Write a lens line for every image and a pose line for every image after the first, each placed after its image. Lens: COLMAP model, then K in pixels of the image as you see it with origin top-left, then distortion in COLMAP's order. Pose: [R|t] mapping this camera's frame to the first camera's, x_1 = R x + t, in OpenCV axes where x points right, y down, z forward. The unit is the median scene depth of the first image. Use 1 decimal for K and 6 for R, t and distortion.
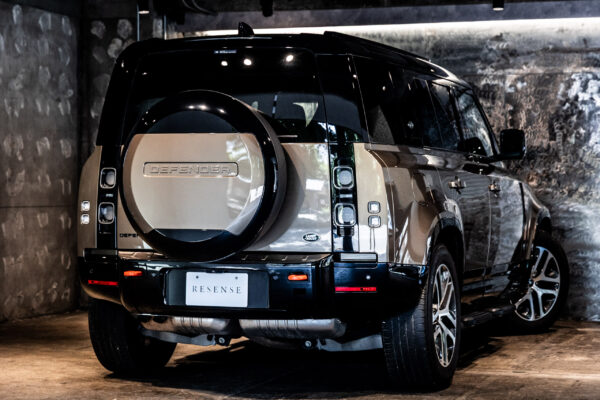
lens RADIAL K [[1366.9, 0, 300.0], [0, 1366.9, 200.0], [0, 0, 1]] dist [-0.005215, 0.060268]
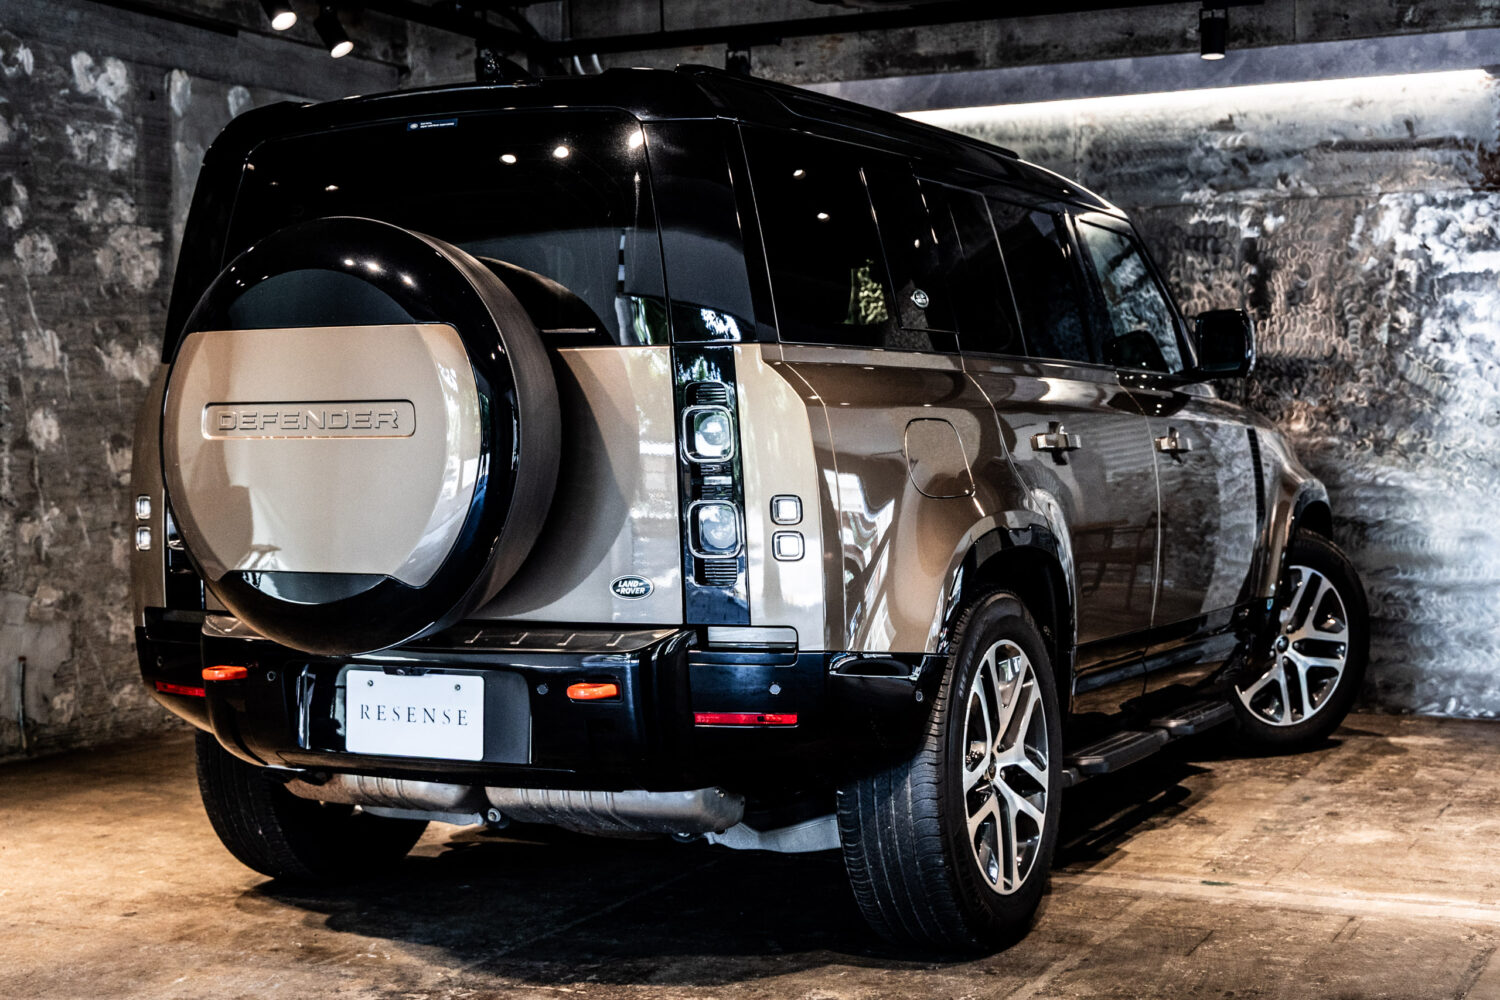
lens RADIAL K [[2126.8, 0, 747.5], [0, 2126.8, 519.7], [0, 0, 1]] dist [-0.013396, -0.003083]
pose [[0.992476, -0.009303, -0.122084, 0.069726], [0.013450, 0.999359, 0.033183, -0.007180], [0.121697, -0.034576, 0.991965, 0.238968]]
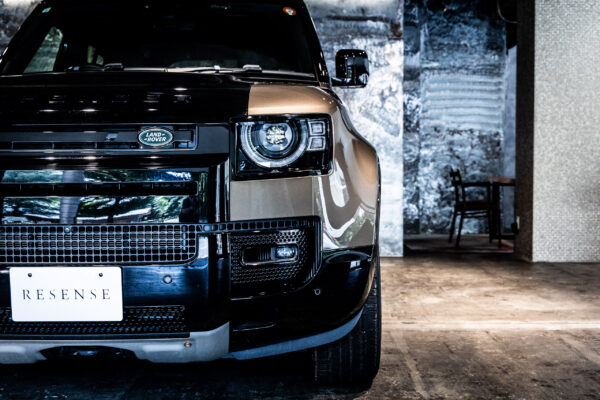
lens RADIAL K [[840.4, 0, 301.2], [0, 840.4, 203.1], [0, 0, 1]] dist [0.004546, 0.077308]
pose [[0.948916, -0.023959, 0.314618, -0.063019], [0.011760, 0.999106, 0.040617, 0.014801], [-0.315310, -0.034842, 0.948349, 0.346113]]
